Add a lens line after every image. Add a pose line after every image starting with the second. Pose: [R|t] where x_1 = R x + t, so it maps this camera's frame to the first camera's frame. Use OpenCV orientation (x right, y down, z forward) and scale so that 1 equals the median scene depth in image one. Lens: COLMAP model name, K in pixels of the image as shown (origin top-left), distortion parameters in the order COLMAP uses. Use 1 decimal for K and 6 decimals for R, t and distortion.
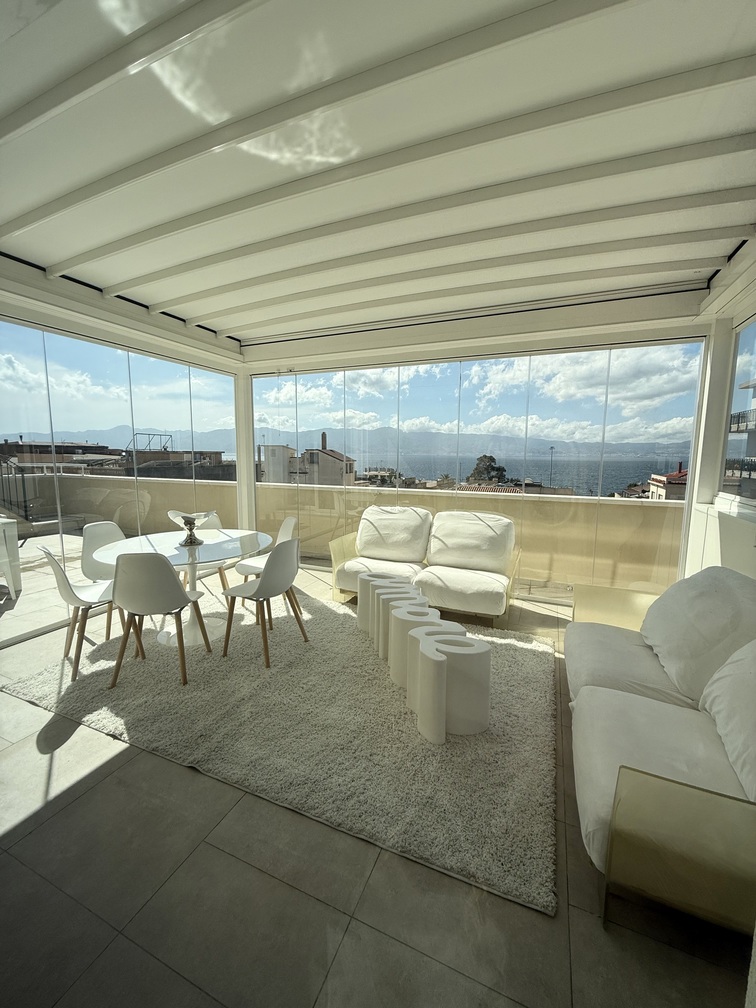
lens RADIAL K [[406.9, 0, 387.6], [0, 406.9, 503.3], [0, 0, 1]] dist [0.011176, 0.000099]
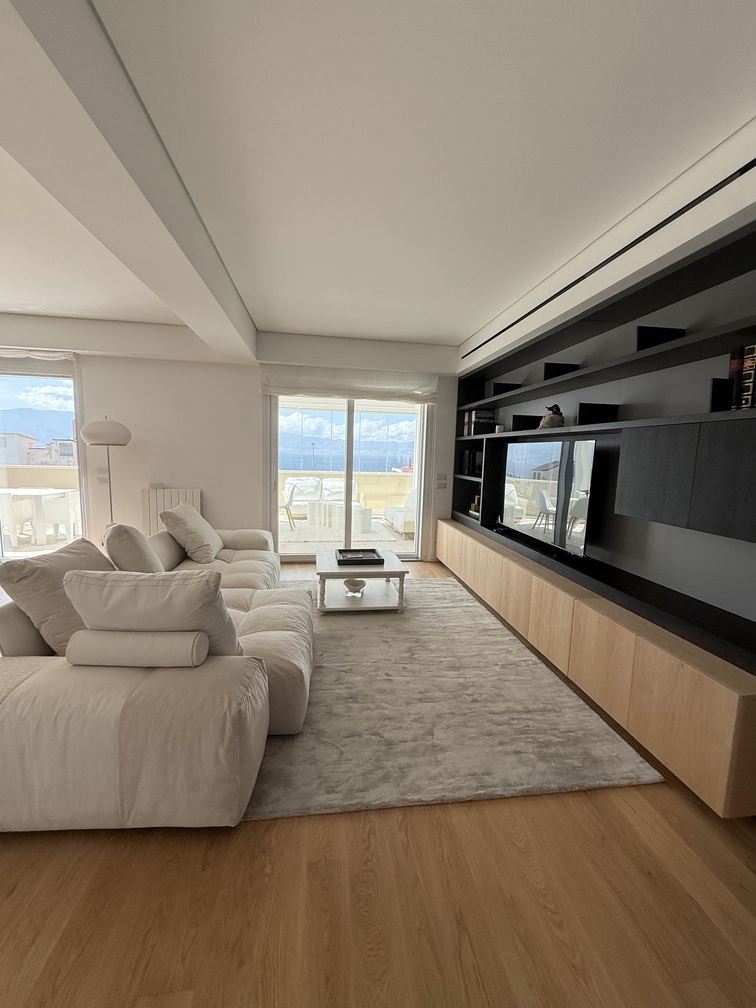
lens RADIAL K [[406.9, 0, 380.8], [0, 406.9, 503.8], [0, 0, 1]] dist [0.011176, 0.000099]
pose [[0.853197, -0.048164, 0.519360, -0.789657], [0.042146, 0.998838, 0.023394, 0.121615], [-0.519883, 0.001929, 0.854235, -1.088987]]
